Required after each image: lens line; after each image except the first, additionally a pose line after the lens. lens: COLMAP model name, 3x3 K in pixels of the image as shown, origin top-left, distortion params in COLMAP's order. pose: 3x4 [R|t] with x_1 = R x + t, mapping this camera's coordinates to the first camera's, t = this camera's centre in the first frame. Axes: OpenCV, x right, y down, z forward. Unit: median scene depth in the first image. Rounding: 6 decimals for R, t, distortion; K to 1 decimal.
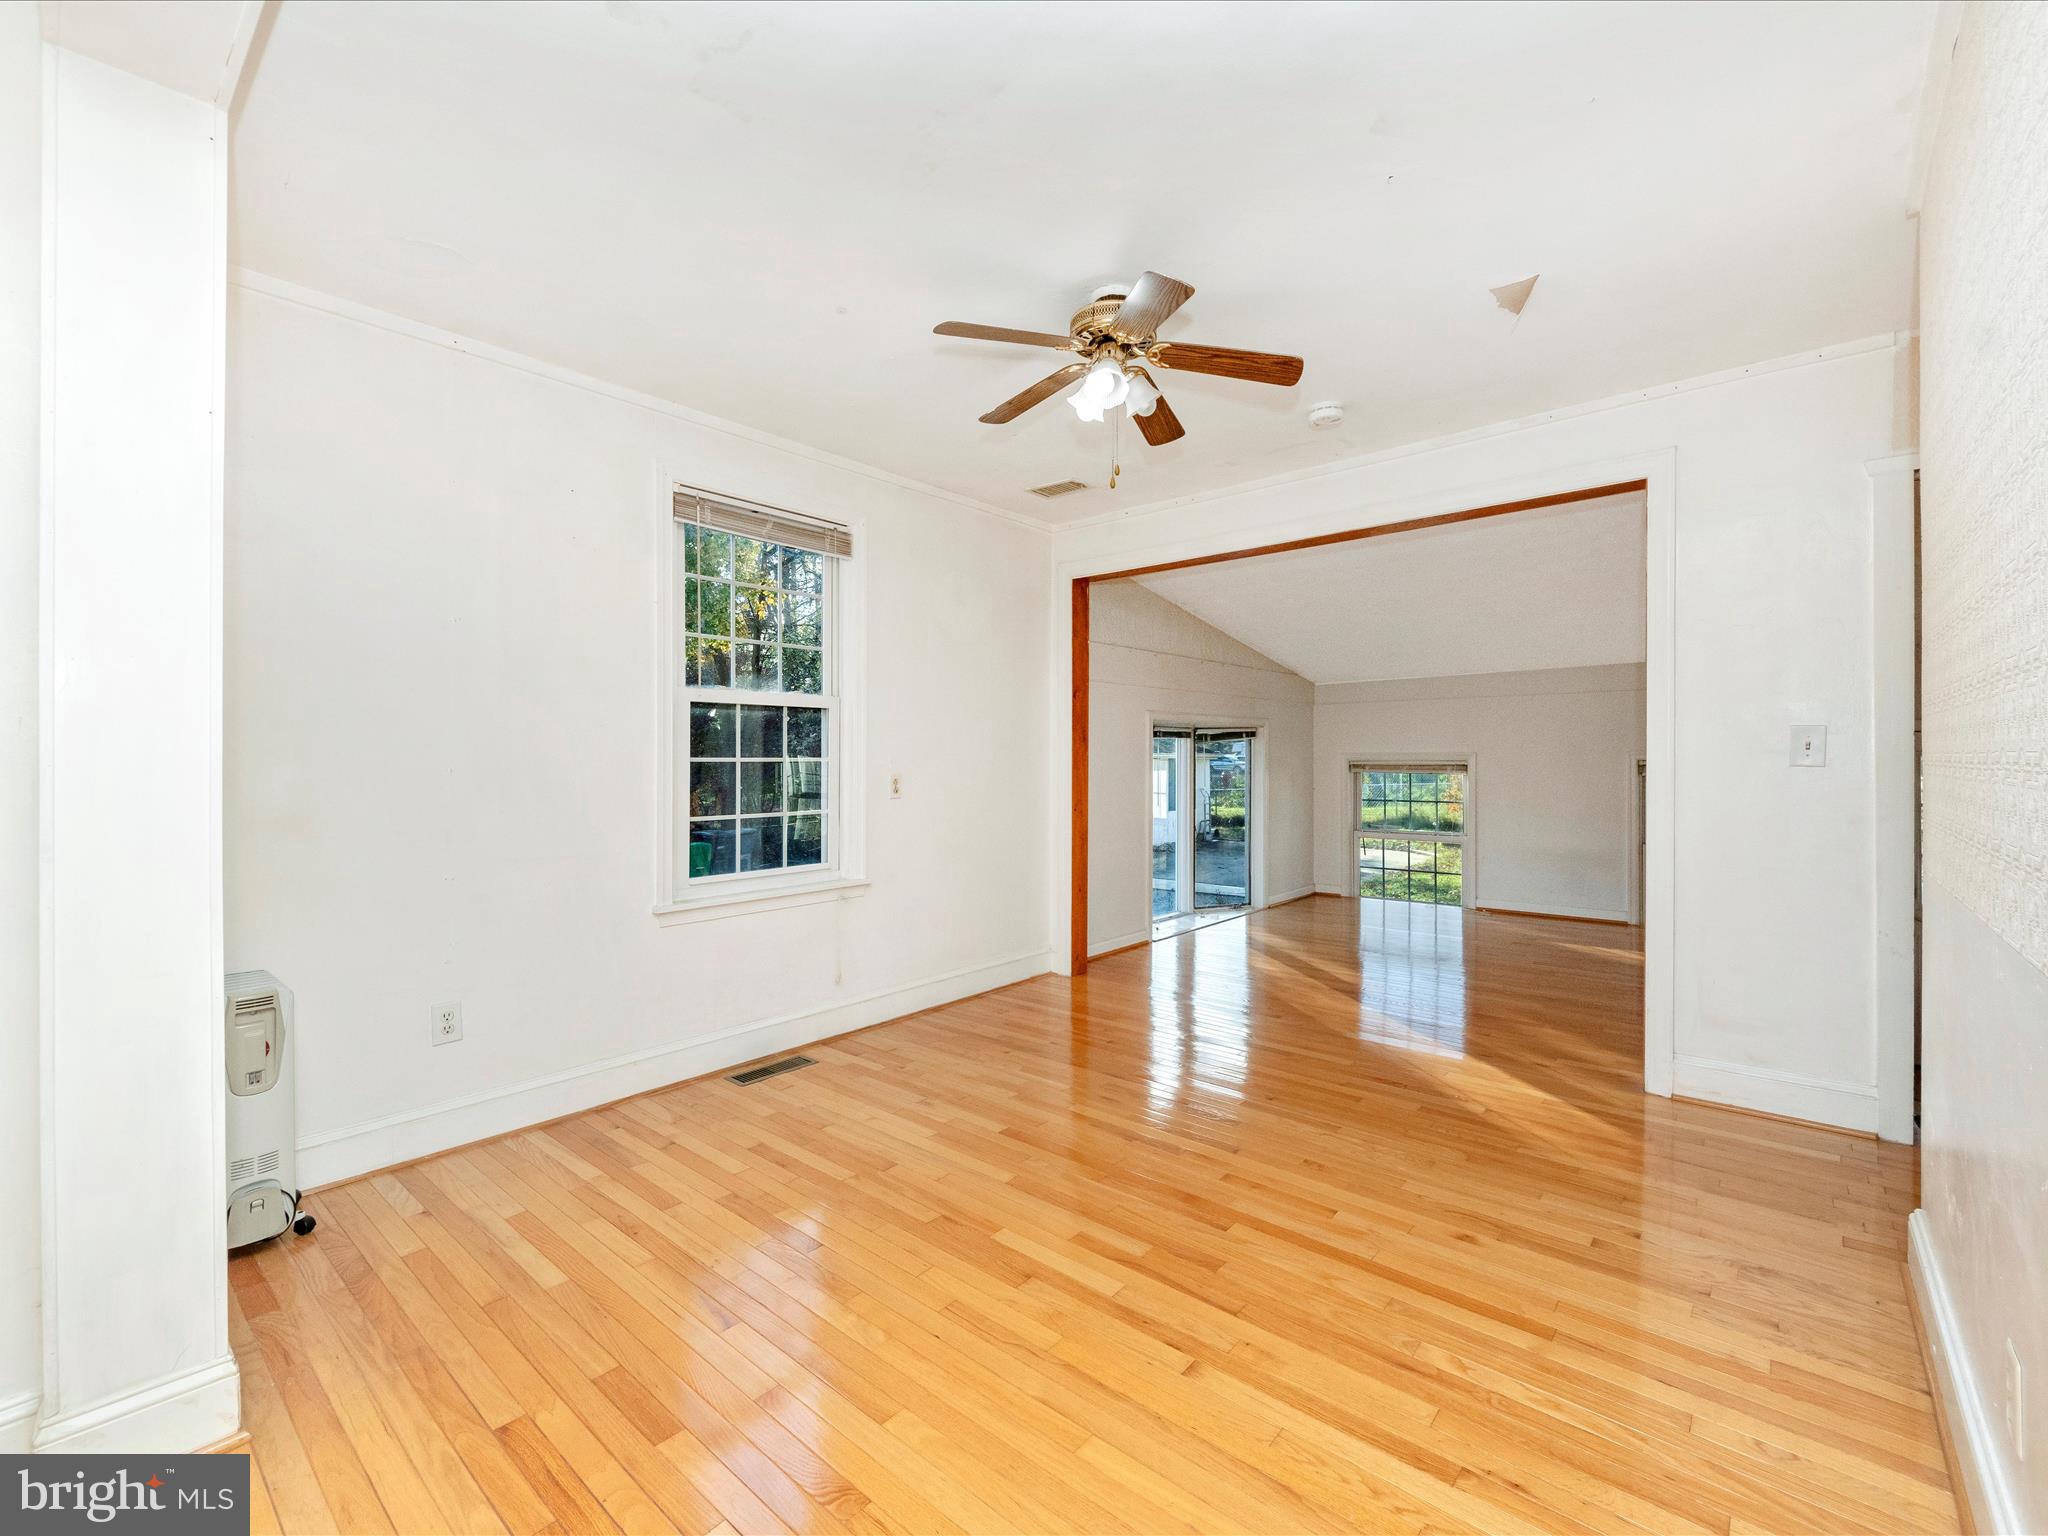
lens RADIAL K [[881.3, 0, 1038.1], [0, 881.3, 748.5], [0, 0, 1]] dist [0.013061, -0.010046]
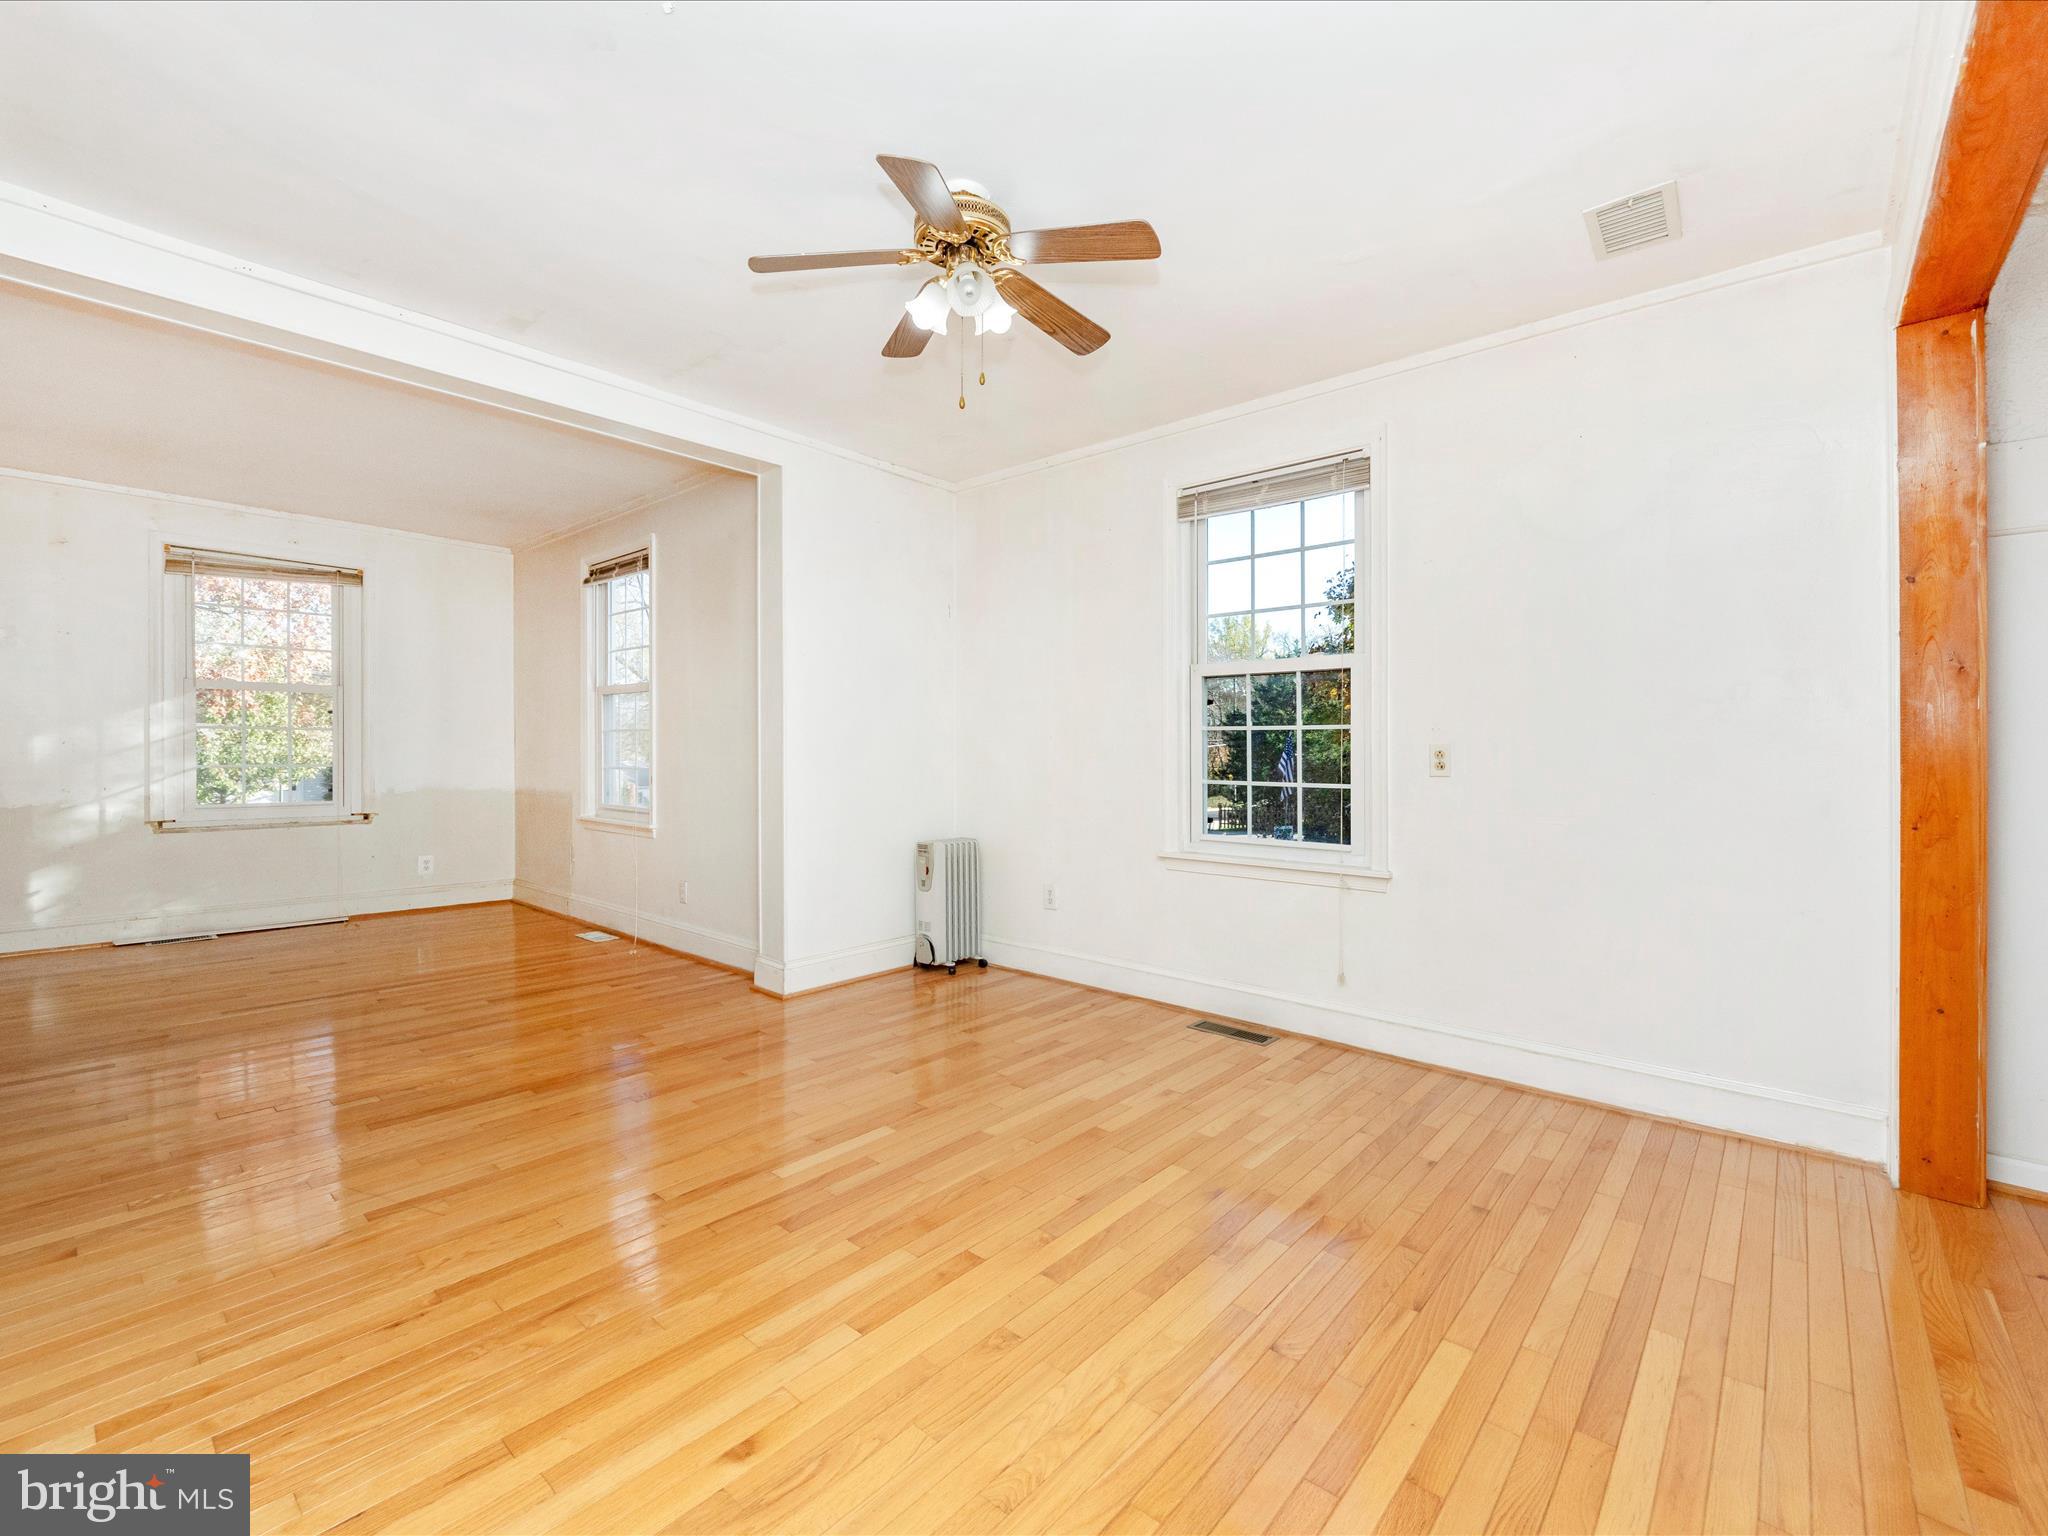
lens RADIAL K [[881.3, 0, 1038.1], [0, 881.3, 748.5], [0, 0, 1]] dist [0.013061, -0.010046]
pose [[-0.009672, 0.000918, -0.999953, 0.563869], [0.007123, 0.999974, 0.000850, 0.027582], [0.999928, -0.007115, -0.009678, 0.618884]]
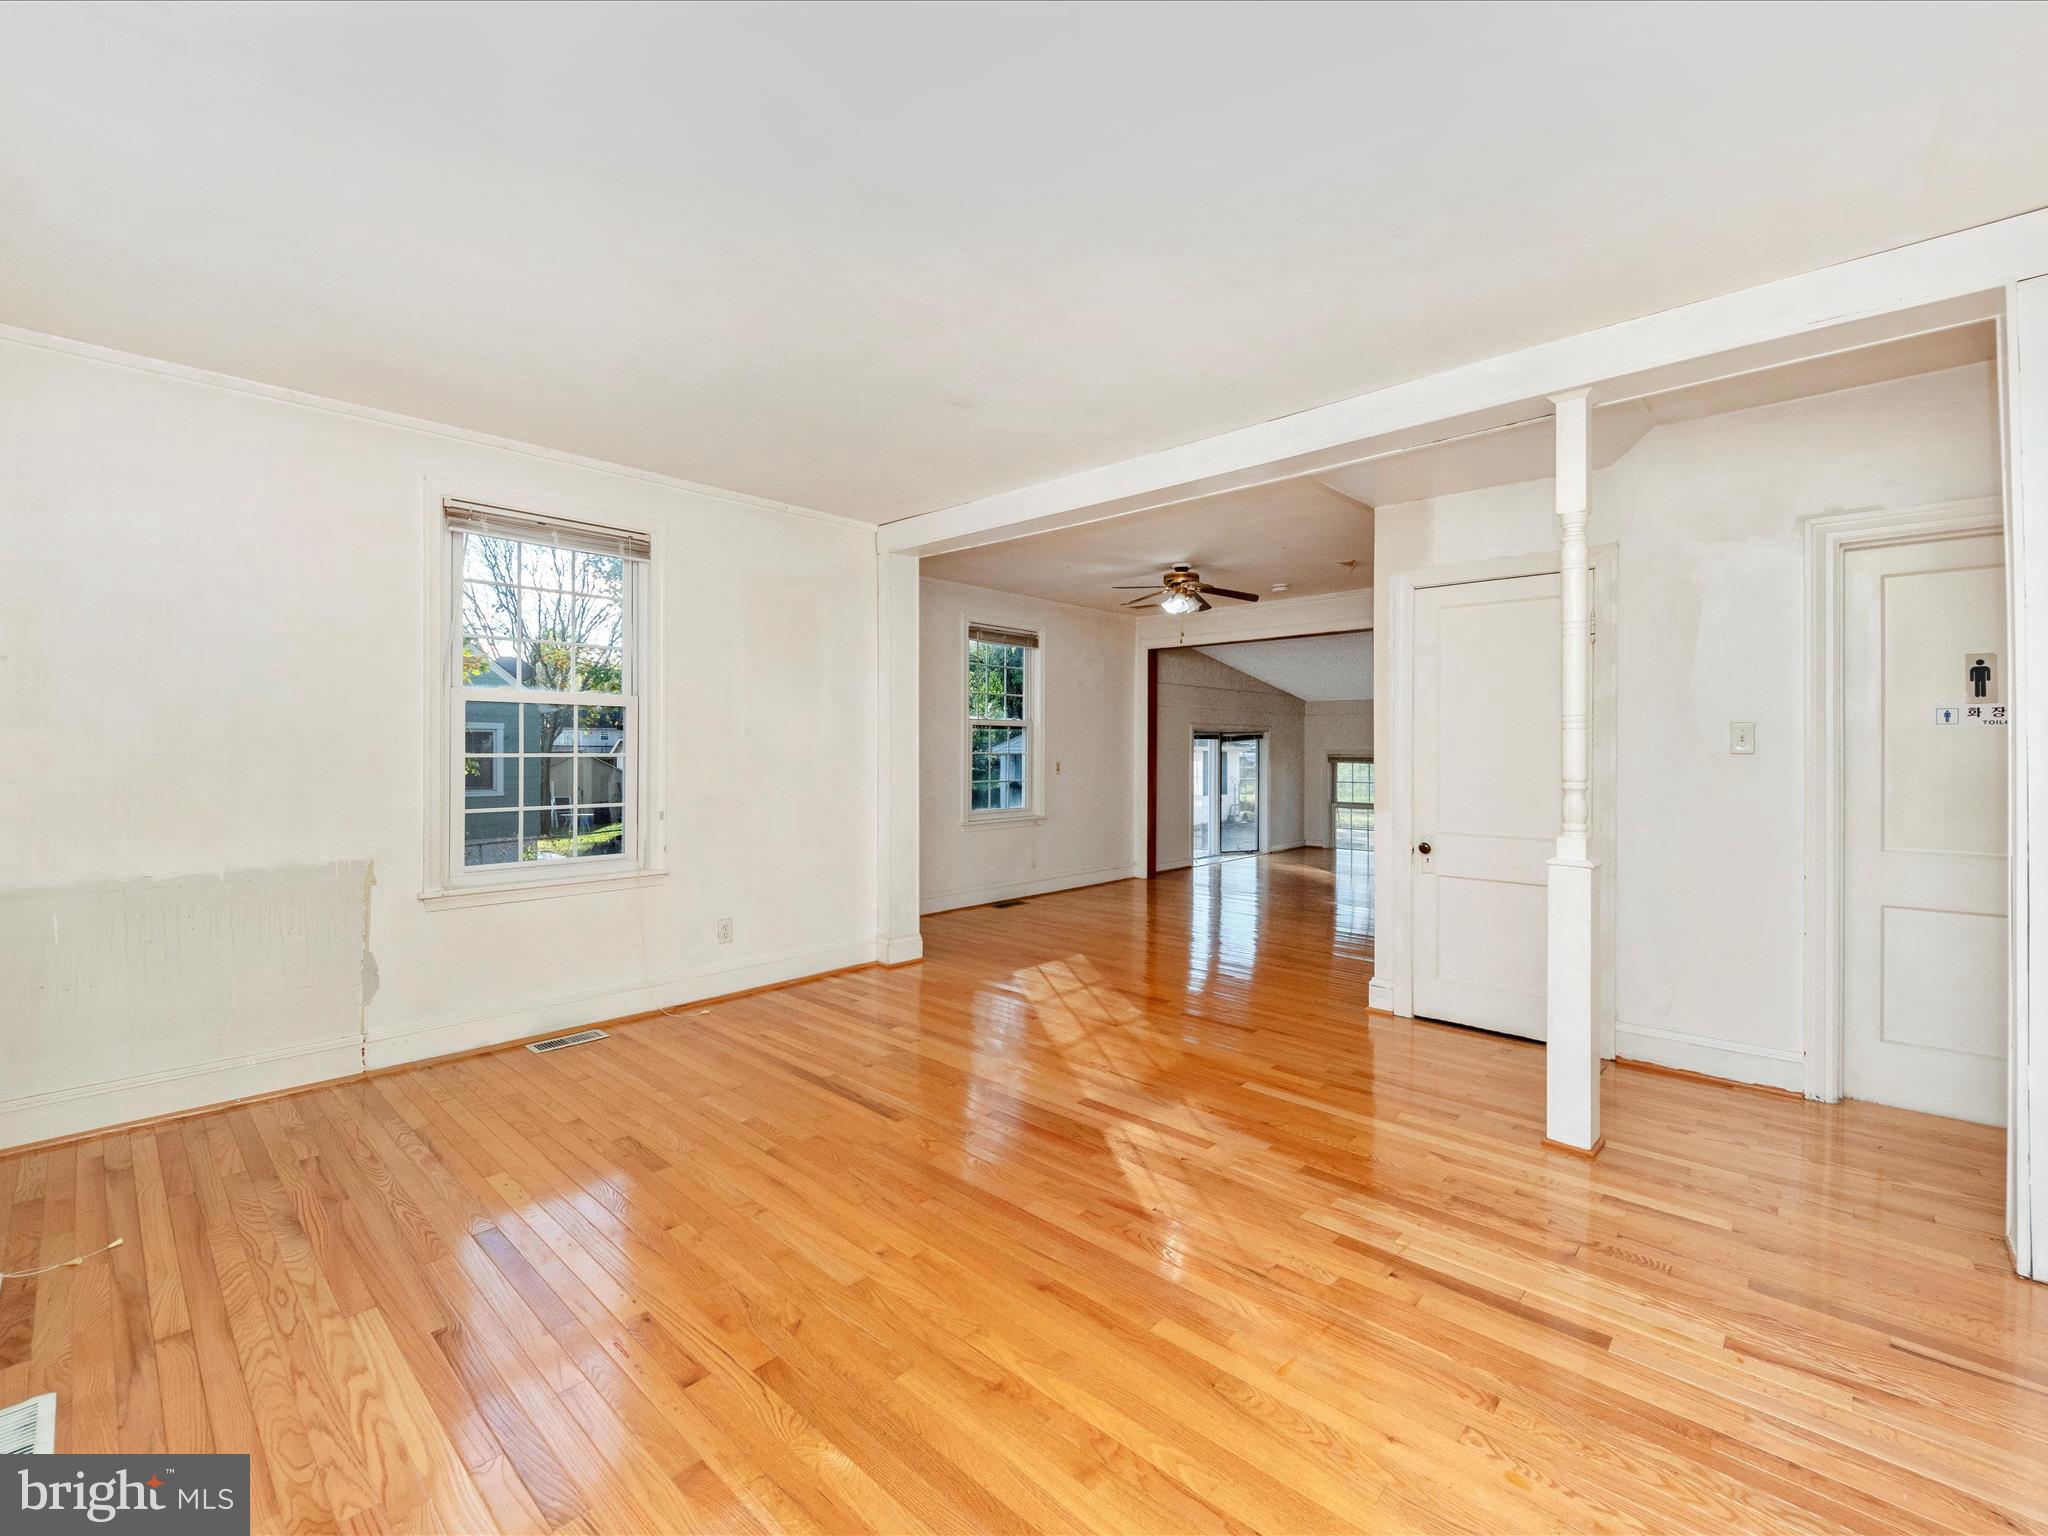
lens RADIAL K [[881.3, 0, 1038.1], [0, 881.3, 748.5], [0, 0, 1]] dist [0.013061, -0.010046]
pose [[0.999282, 0.002813, -0.037784, -0.123201], [-0.002445, 0.999949, 0.009804, -0.015763], [0.037810, -0.009705, 0.999238, -0.814490]]
